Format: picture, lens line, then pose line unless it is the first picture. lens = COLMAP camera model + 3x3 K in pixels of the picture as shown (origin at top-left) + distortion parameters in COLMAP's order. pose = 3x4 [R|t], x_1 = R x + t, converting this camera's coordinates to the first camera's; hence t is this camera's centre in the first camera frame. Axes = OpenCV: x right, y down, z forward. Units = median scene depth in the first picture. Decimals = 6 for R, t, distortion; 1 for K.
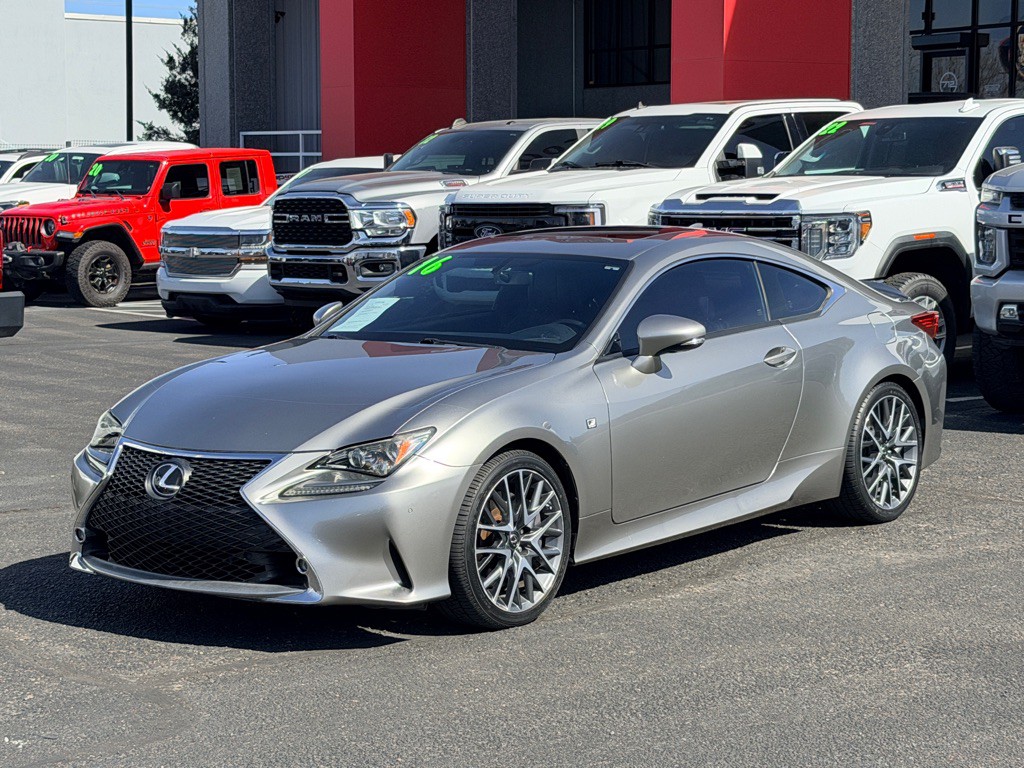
lens RADIAL K [[2175.7, 0, 509.0], [0, 2175.7, 420.9], [0, 0, 1]] dist [0.147661, -0.137914]
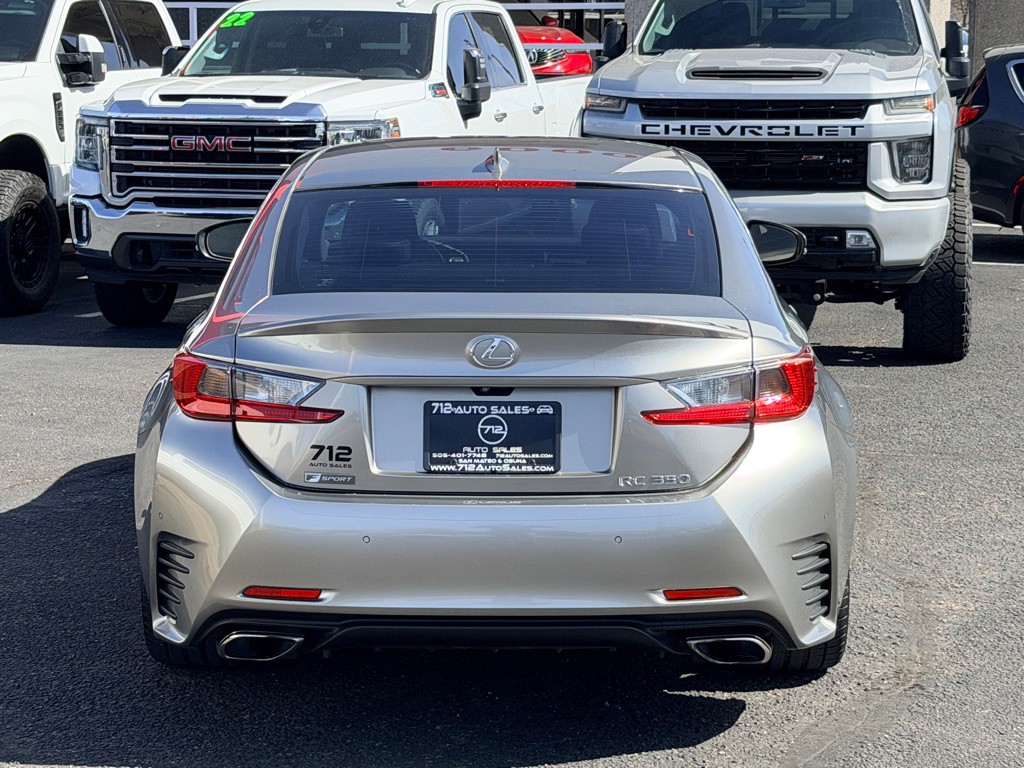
lens RADIAL K [[2283.7, 0, 515.4], [0, 2283.7, 351.7], [0, 0, 1]] dist [0.143910, 0.092837]
pose [[0.849819, -0.043568, 0.525271, -0.261014], [0.042444, 0.998998, 0.014192, -0.016540], [-0.525363, 0.010235, 0.850817, 0.223456]]
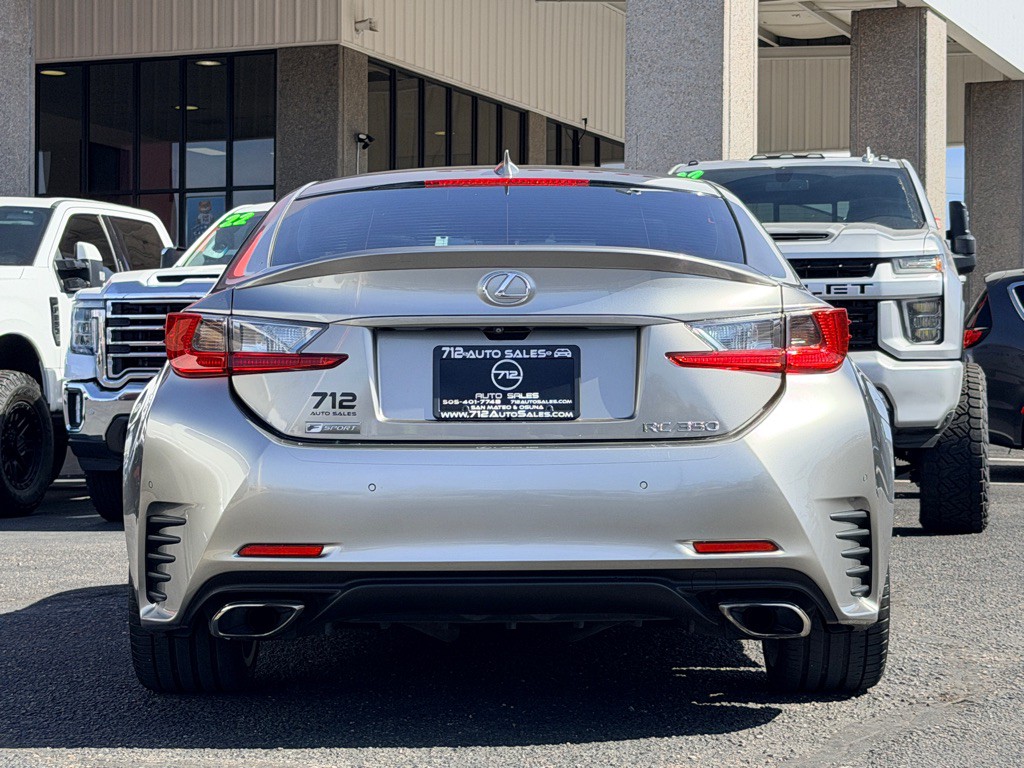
lens RADIAL K [[2283.7, 0, 515.4], [0, 2283.7, 351.7], [0, 0, 1]] dist [0.143910, 0.092837]
pose [[0.848934, 0.024190, 0.527944, -0.252709], [0.050654, 0.990629, -0.126841, 0.037014], [-0.526065, 0.134423, 0.839754, 0.246680]]
